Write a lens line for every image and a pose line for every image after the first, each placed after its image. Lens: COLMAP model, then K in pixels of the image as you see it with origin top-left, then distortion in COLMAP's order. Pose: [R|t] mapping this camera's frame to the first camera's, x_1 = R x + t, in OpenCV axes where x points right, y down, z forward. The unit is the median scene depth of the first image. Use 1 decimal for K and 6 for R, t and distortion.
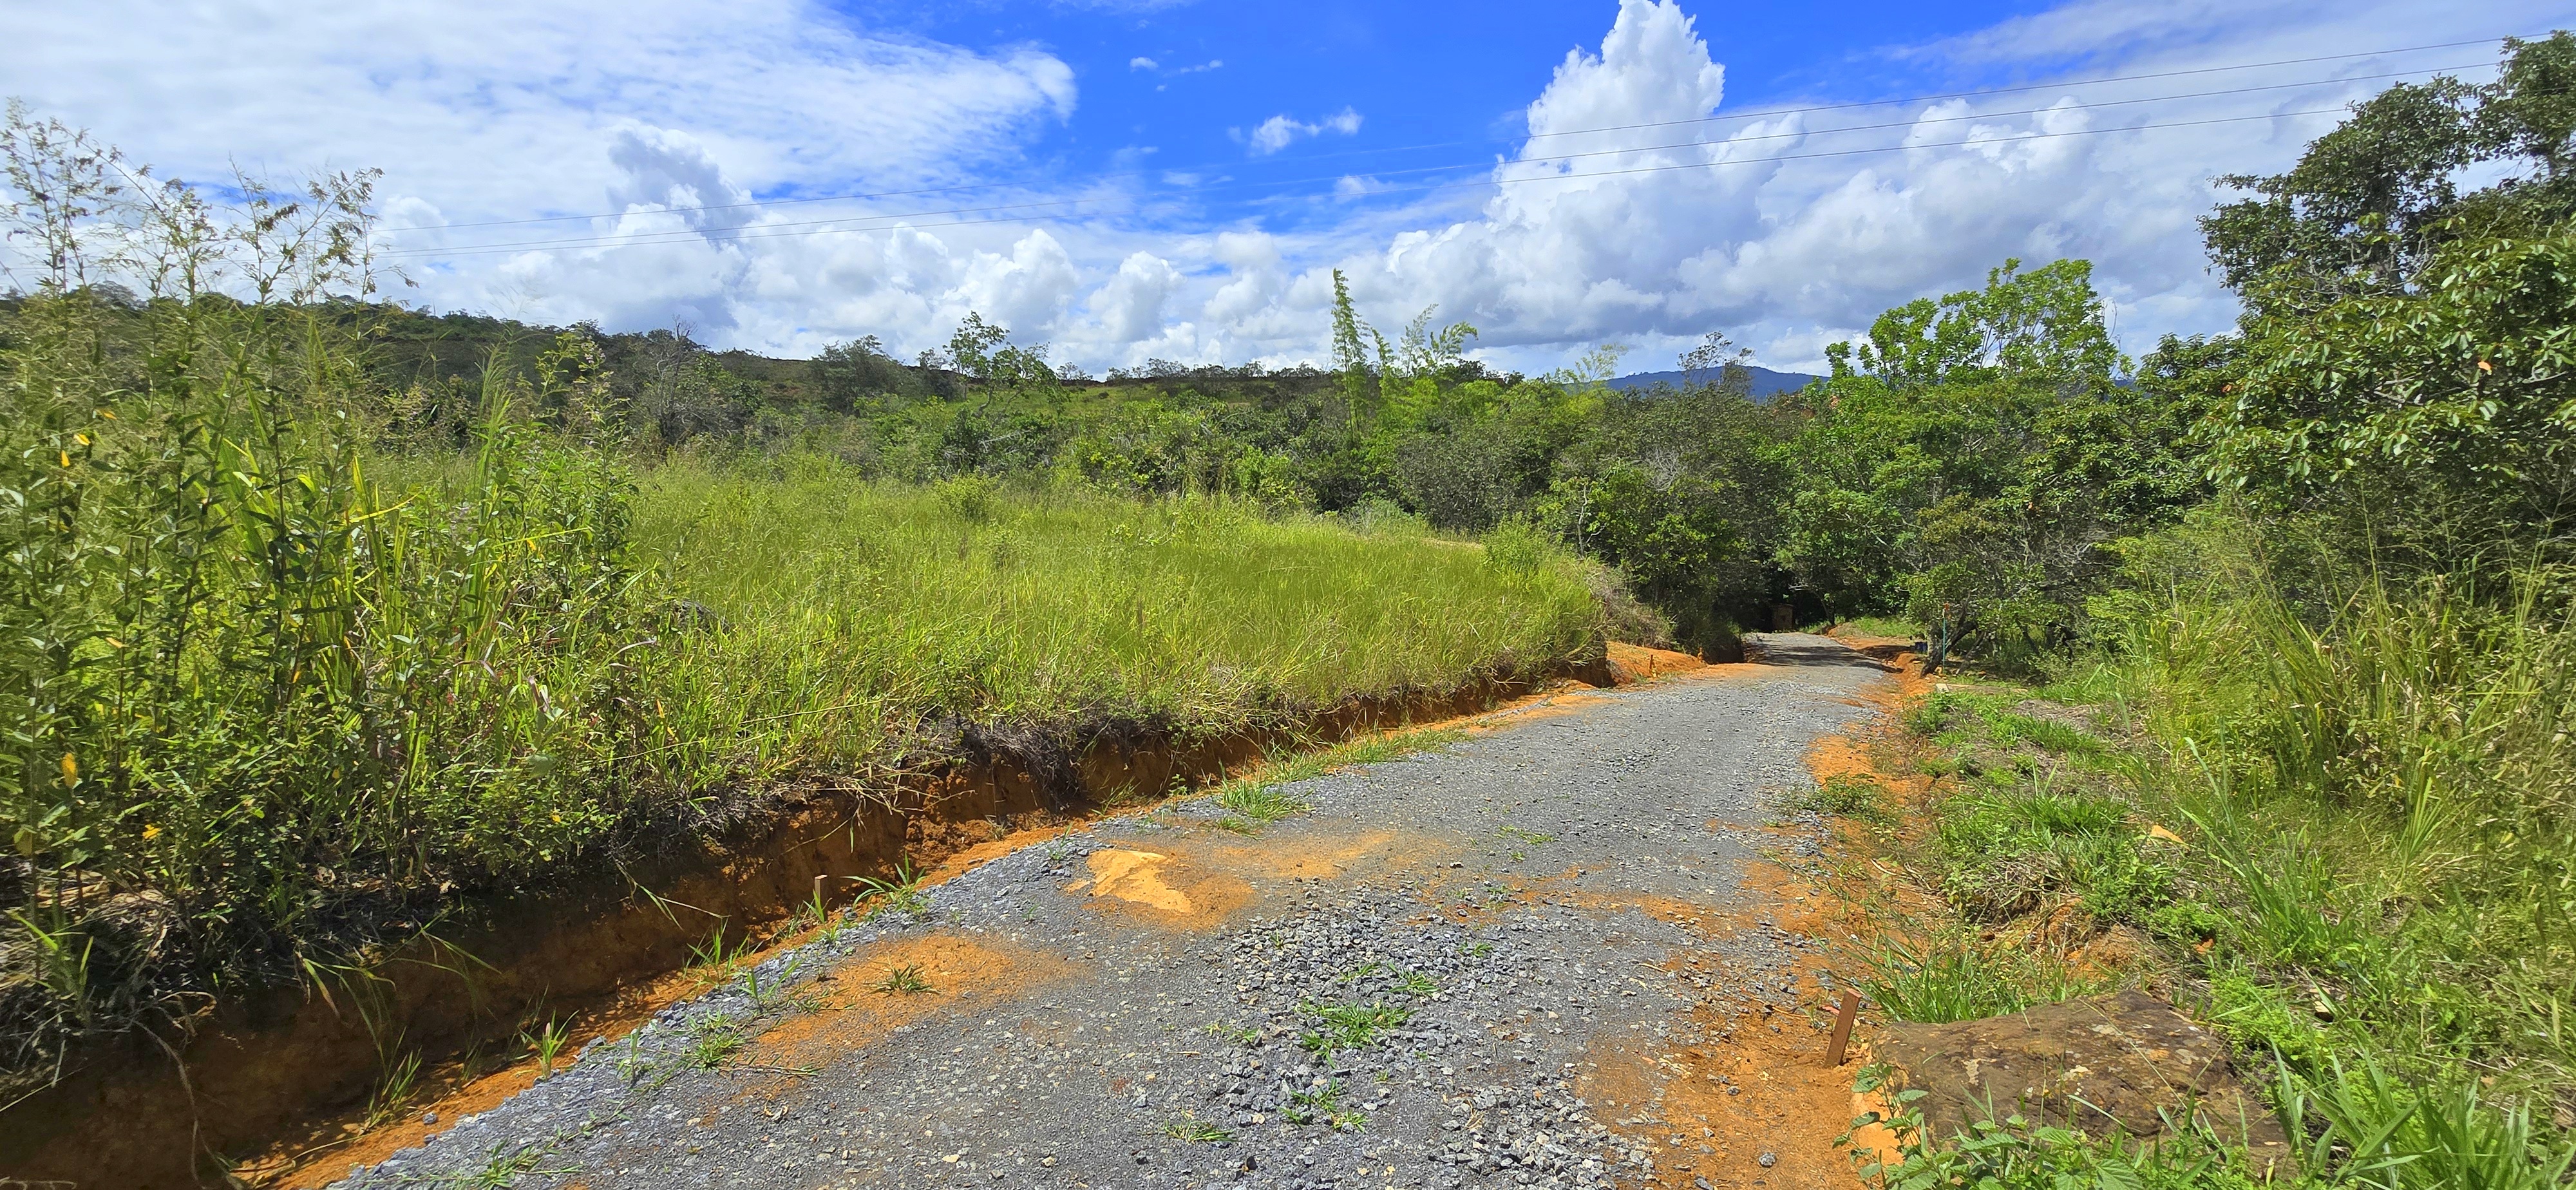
lens RADIAL K [[1052.9, 0, 1274.8], [0, 1052.9, 593.8], [0, 0, 1]] dist [-0.001753, 0.000492]
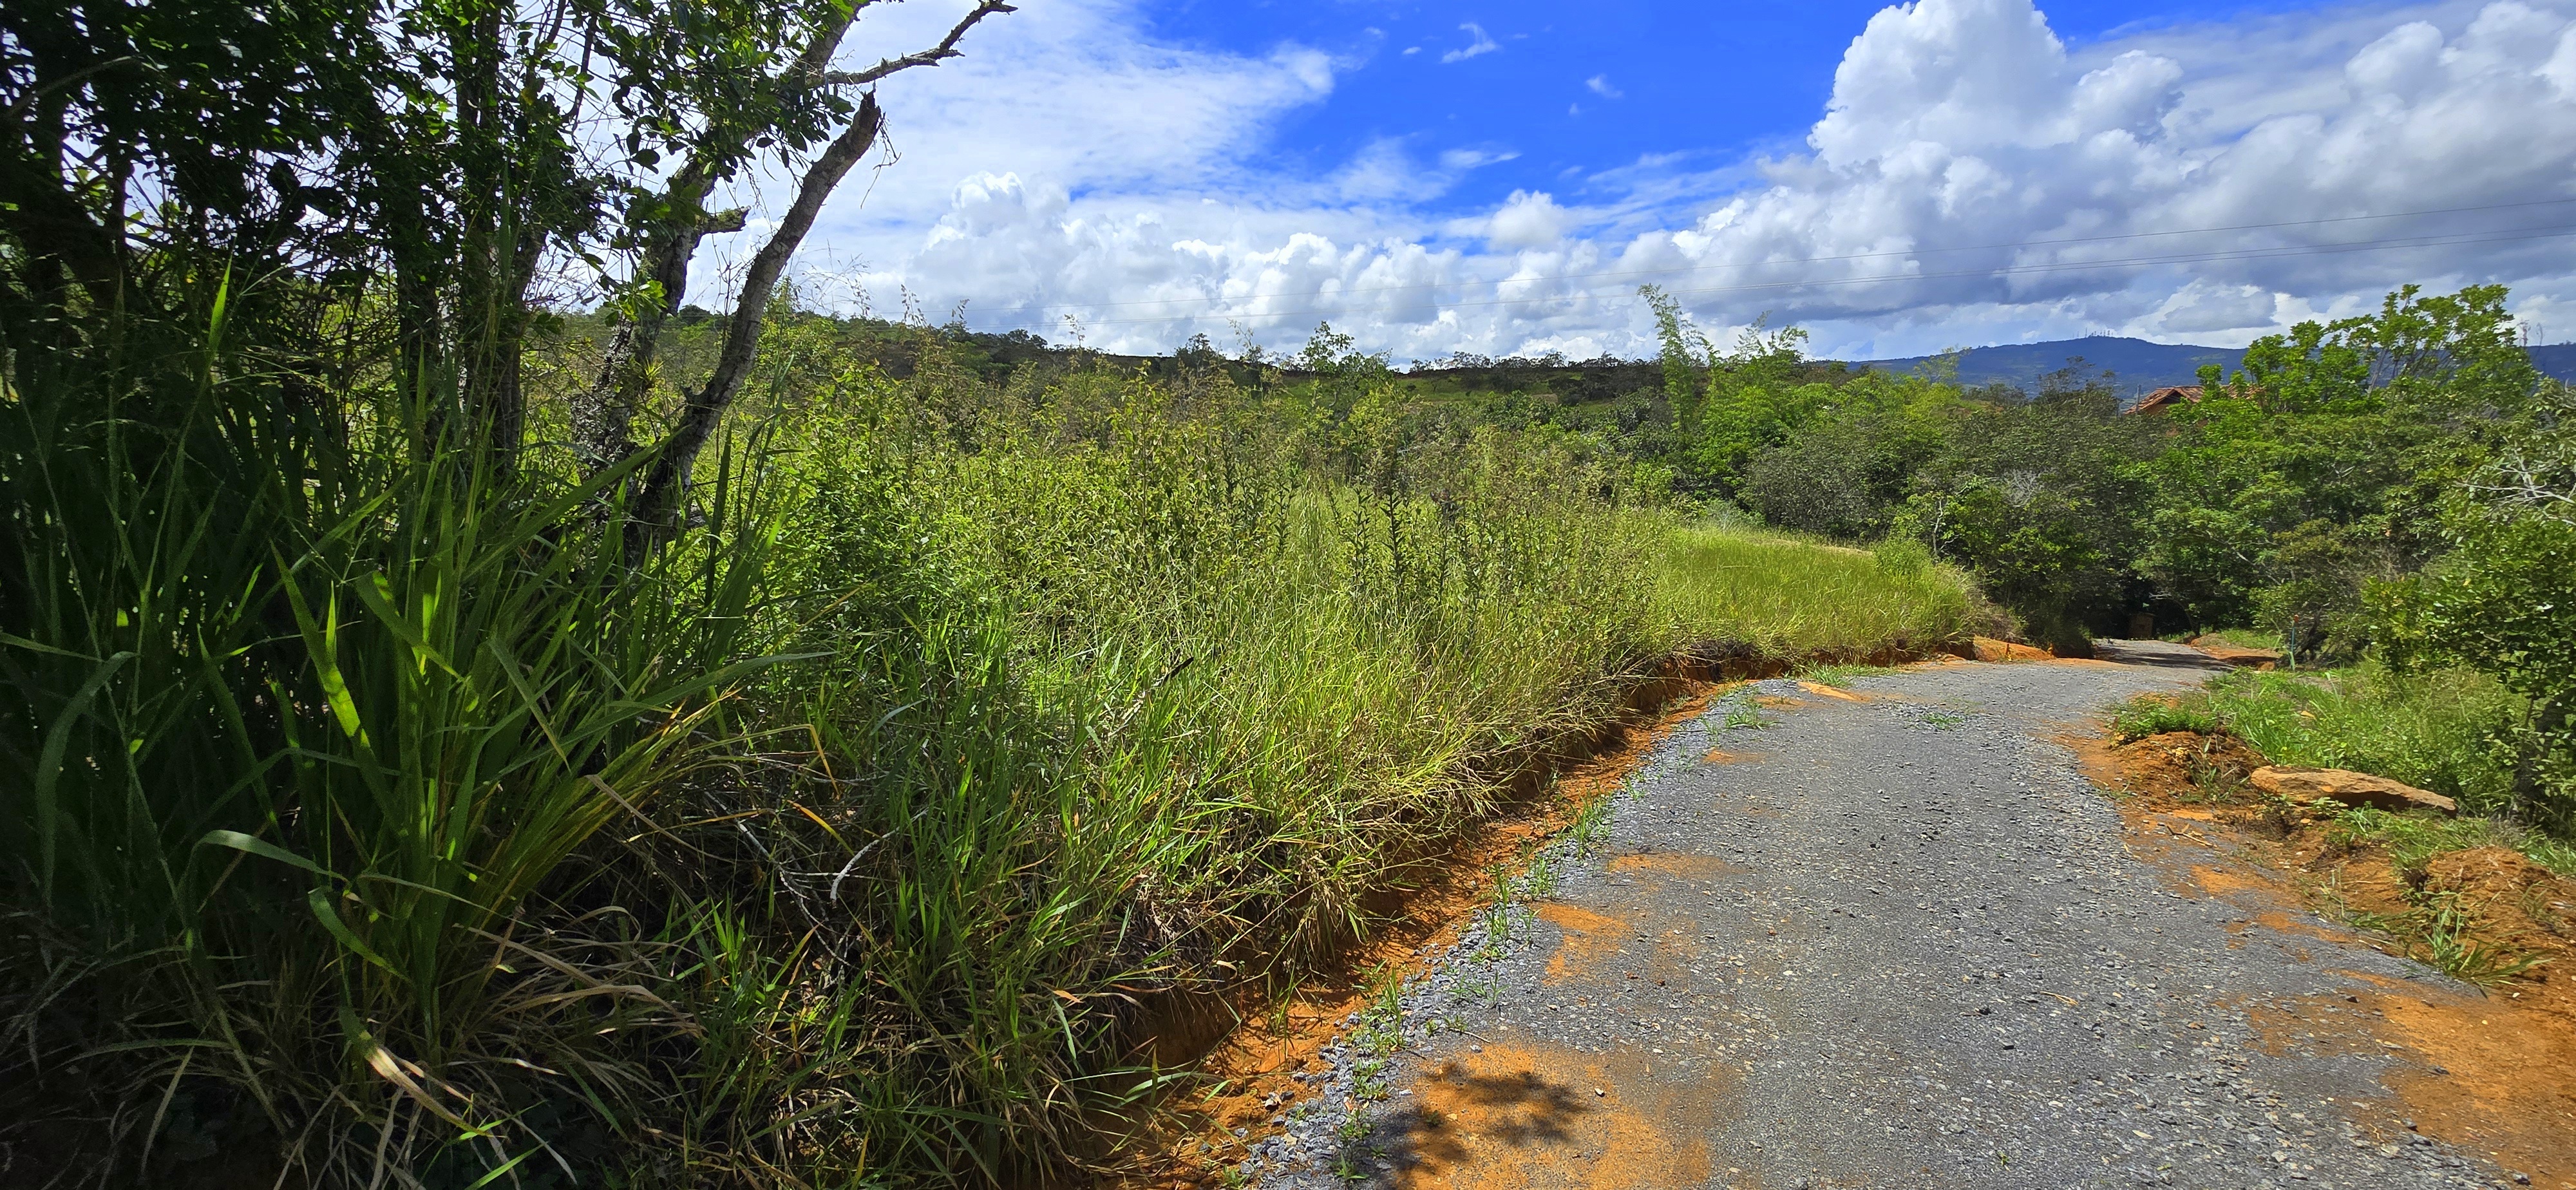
lens RADIAL K [[1052.9, 0, 1284.6], [0, 1052.9, 572.9], [0, 0, 1]] dist [-0.001753, 0.000492]
pose [[0.970638, 0.039258, -0.237318, -0.122122], [-0.039723, 0.999207, 0.002822, 0.002824], [0.237241, 0.006688, 0.971428, -0.278880]]
